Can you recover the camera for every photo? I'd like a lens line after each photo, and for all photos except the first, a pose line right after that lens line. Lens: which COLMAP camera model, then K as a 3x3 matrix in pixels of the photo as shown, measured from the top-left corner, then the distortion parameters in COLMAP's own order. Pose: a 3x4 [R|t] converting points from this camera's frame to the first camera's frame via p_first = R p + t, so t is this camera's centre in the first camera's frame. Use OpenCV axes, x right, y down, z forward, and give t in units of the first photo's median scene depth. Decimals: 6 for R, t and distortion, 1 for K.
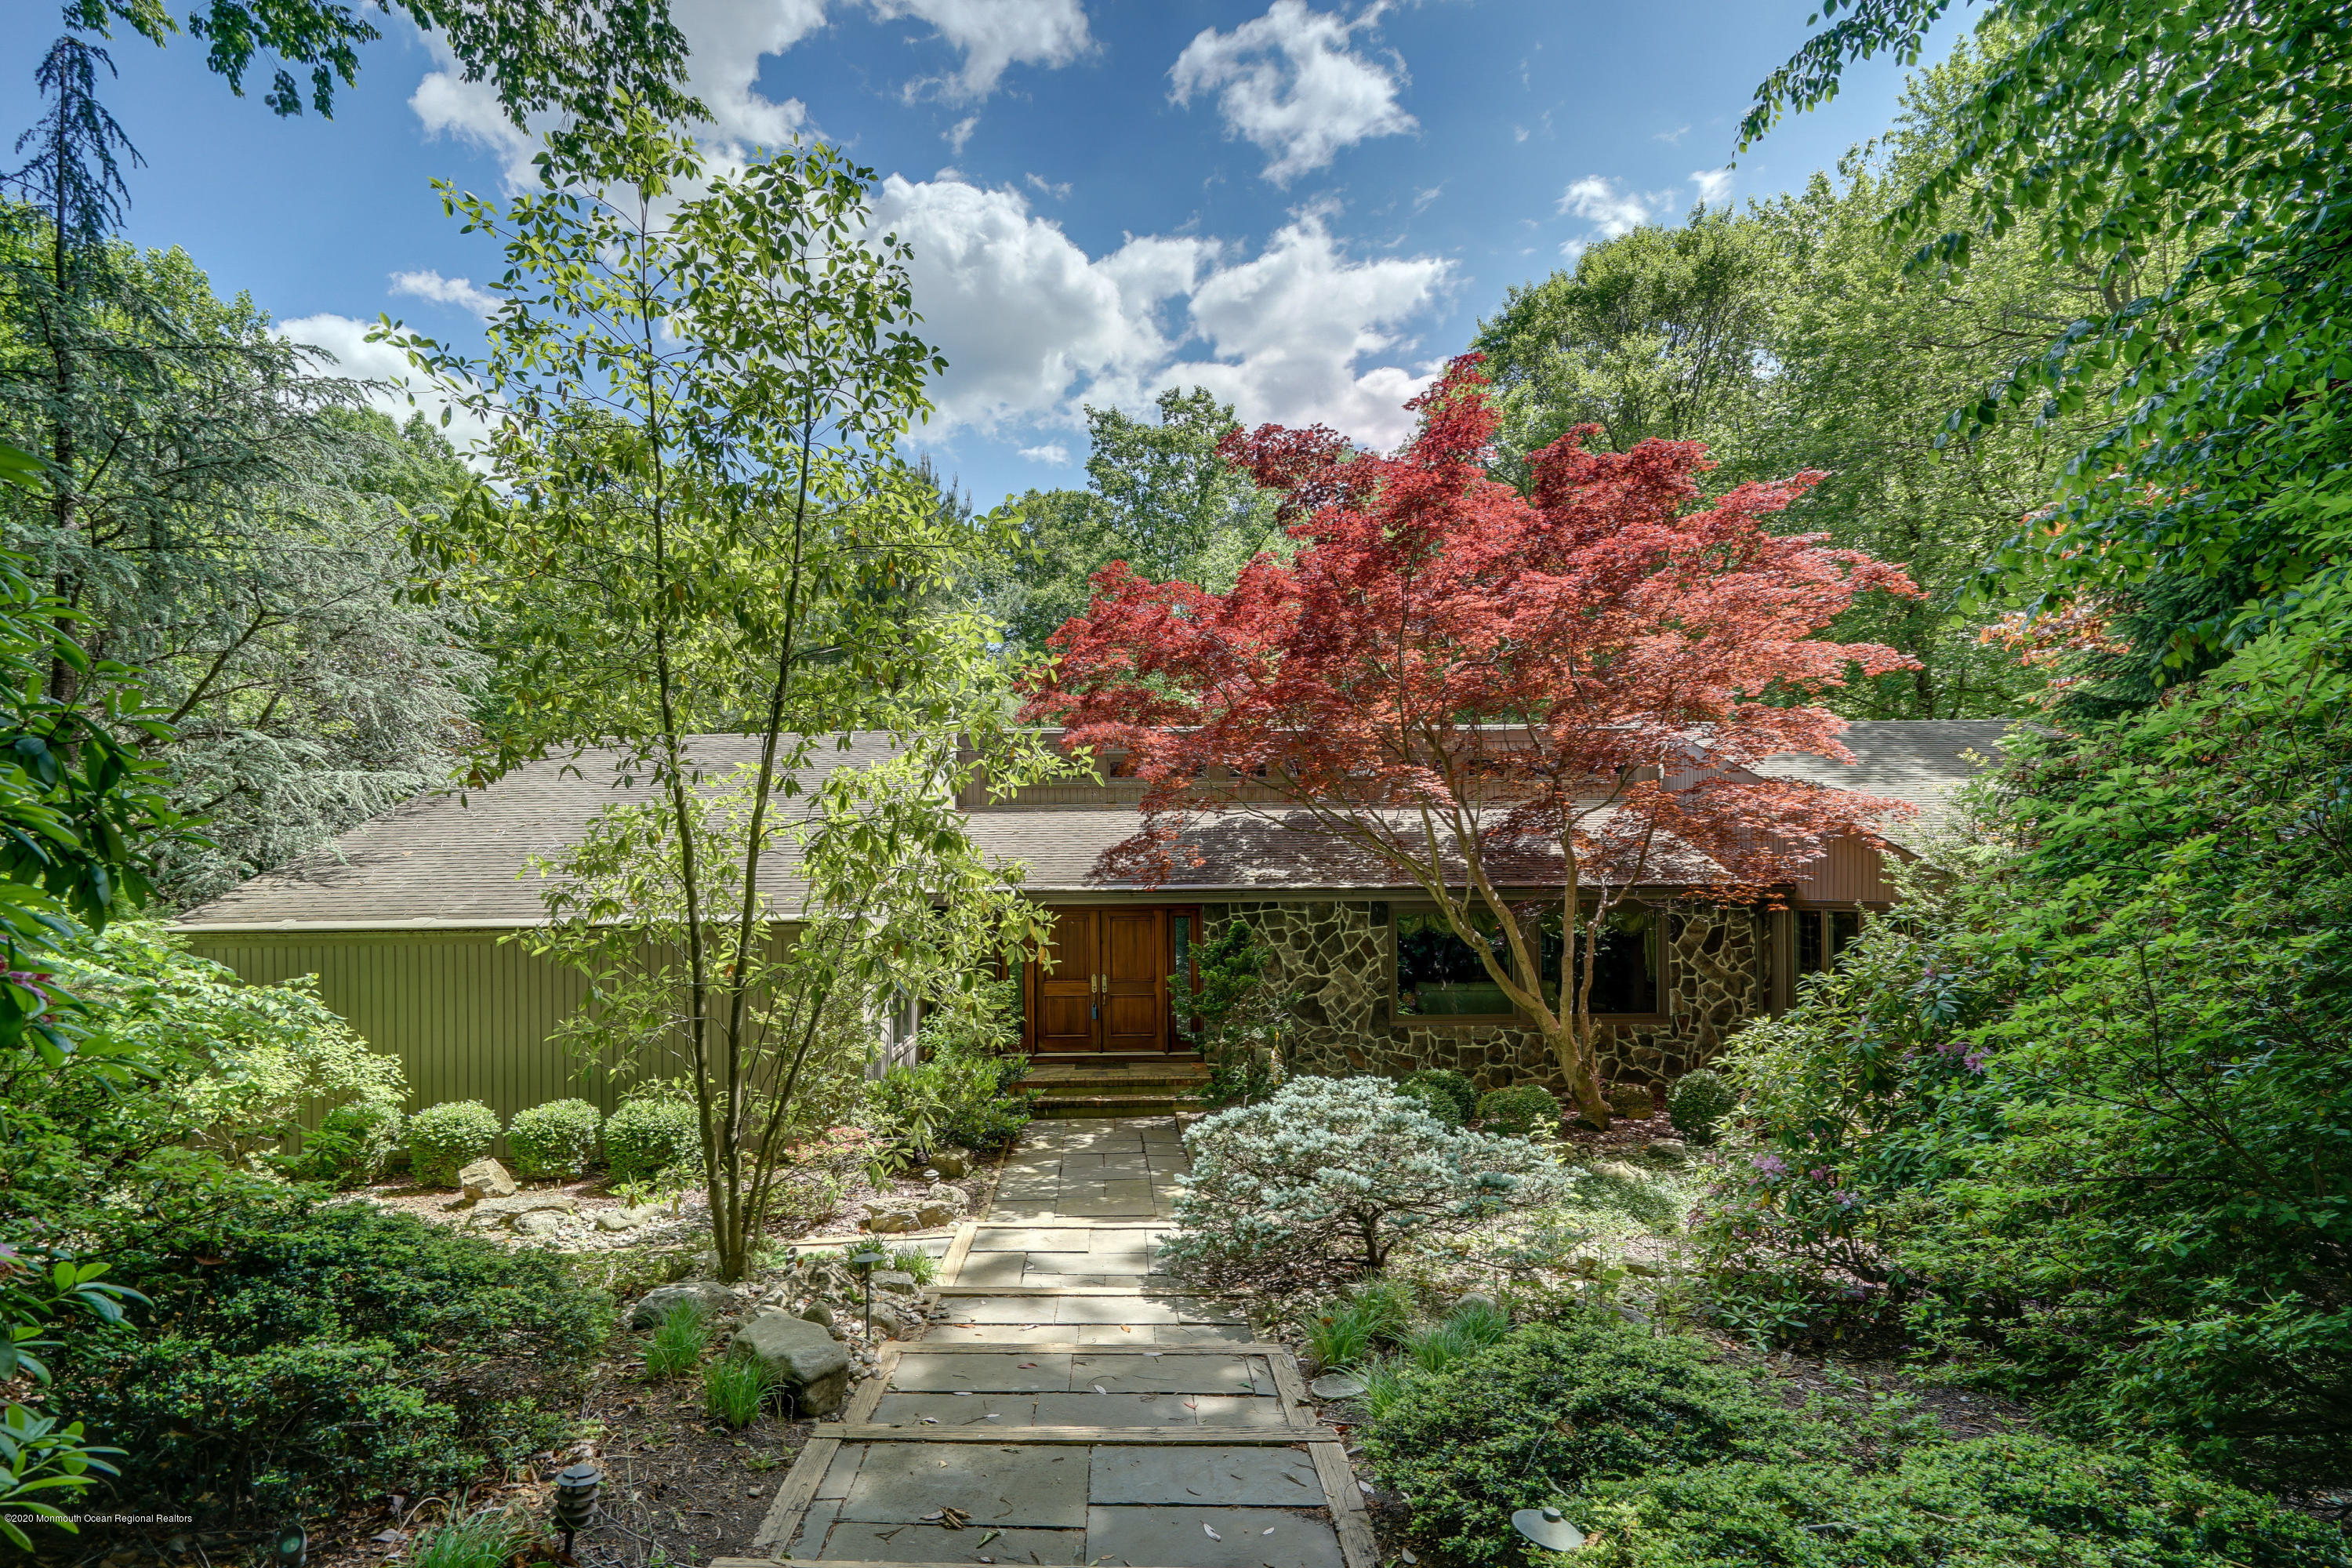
lens RADIAL K [[1168.2, 0, 1171.1], [0, 1168.2, 800.5], [0, 0, 1]] dist [-0.035487, 0.021154]
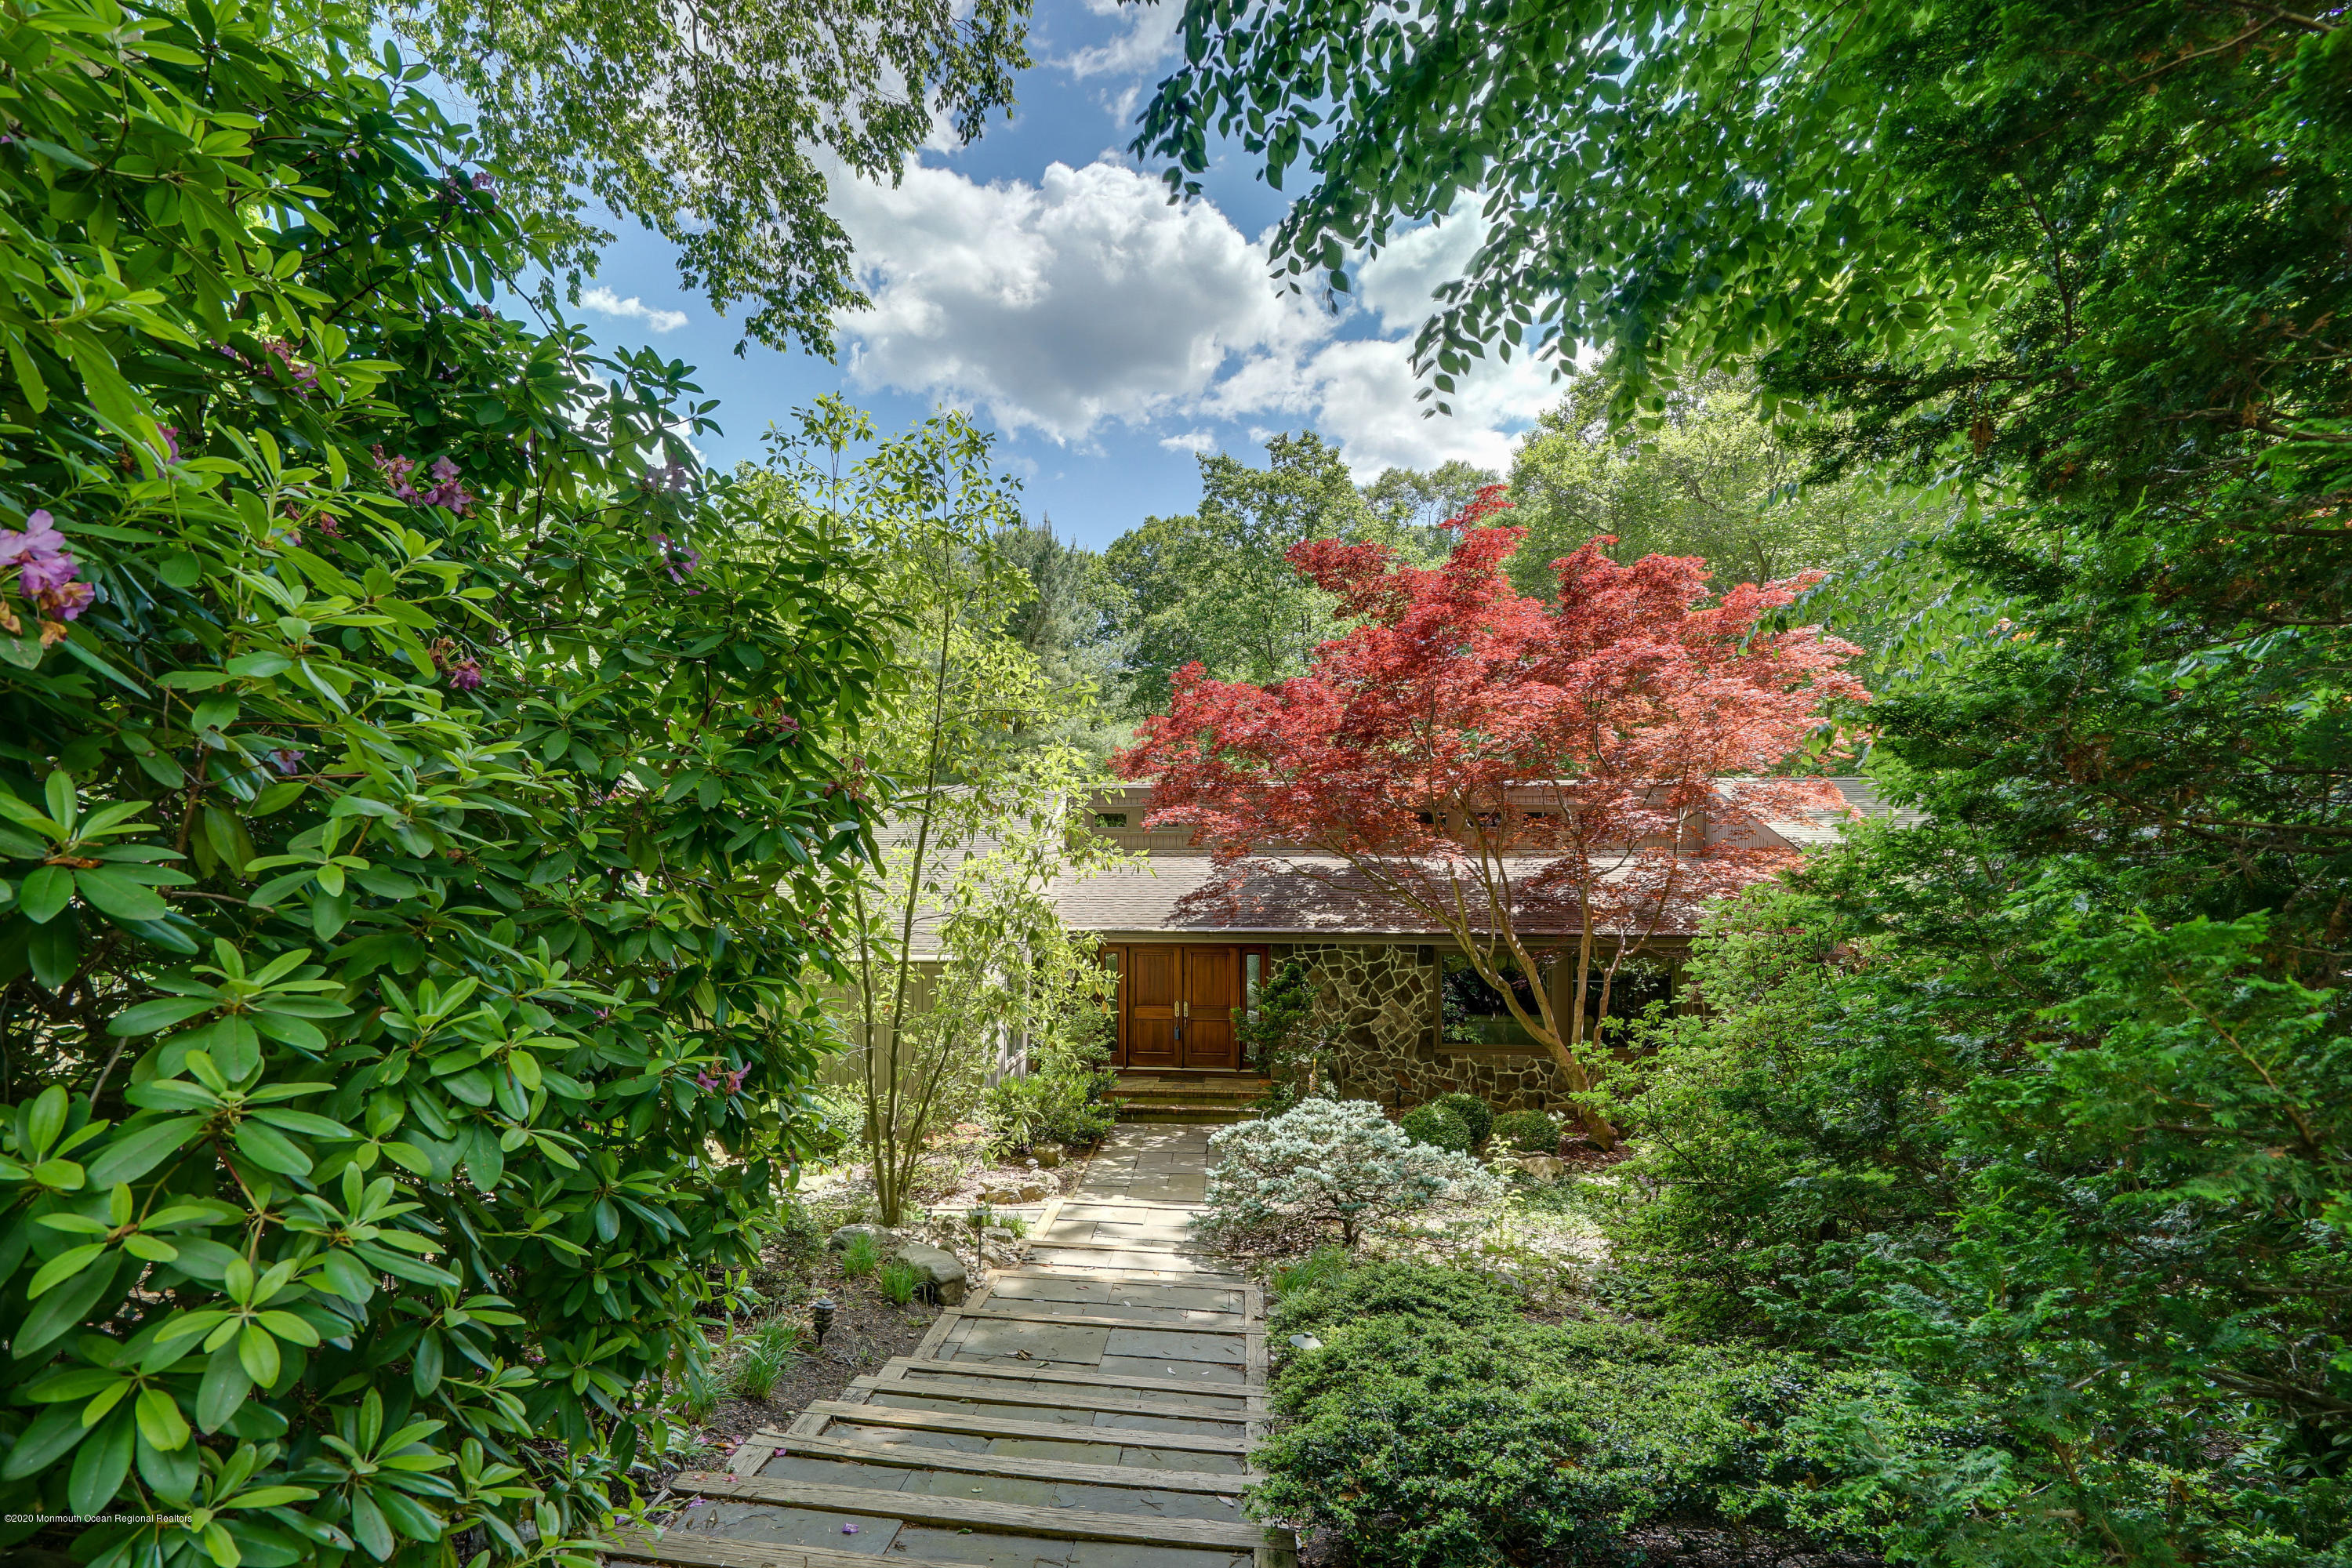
lens RADIAL K [[1168.2, 0, 1171.1], [0, 1168.2, 800.5], [0, 0, 1]] dist [-0.035487, 0.021154]
pose [[0.994403, 0.010423, -0.105138, 0.090645], [-0.010819, 0.999936, -0.003195, -0.090298], [0.105098, 0.004315, 0.994453, -0.312856]]
